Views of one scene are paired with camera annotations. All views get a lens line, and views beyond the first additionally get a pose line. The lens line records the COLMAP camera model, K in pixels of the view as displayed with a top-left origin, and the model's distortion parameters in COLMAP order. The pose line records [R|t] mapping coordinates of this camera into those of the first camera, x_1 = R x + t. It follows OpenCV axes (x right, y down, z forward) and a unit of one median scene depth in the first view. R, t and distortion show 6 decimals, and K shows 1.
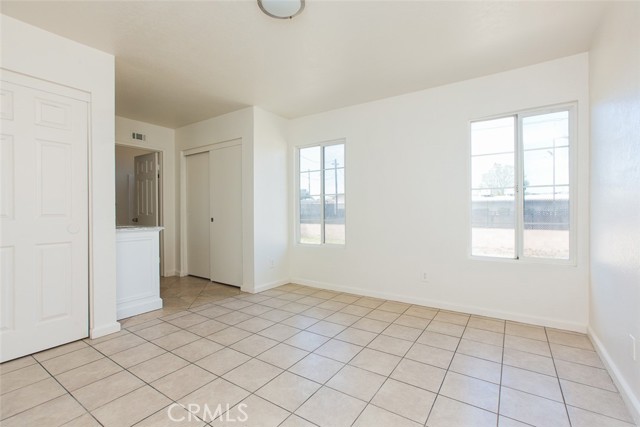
lens RADIAL K [[292.4, 0, 313.1], [0, 292.4, 211.4], [0, 0, 1]] dist [-0.001220, 0.000467]
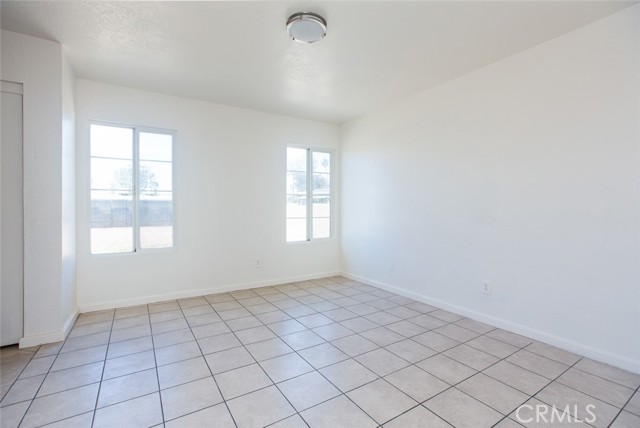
lens RADIAL K [[292.4, 0, 313.1], [0, 292.4, 211.9], [0, 0, 1]] dist [-0.001220, 0.000467]
pose [[0.405468, -0.003870, 0.914101, -0.620191], [-0.002563, 0.999982, 0.005371, -0.002521], [-0.914106, -0.004521, 0.405451, 0.271286]]
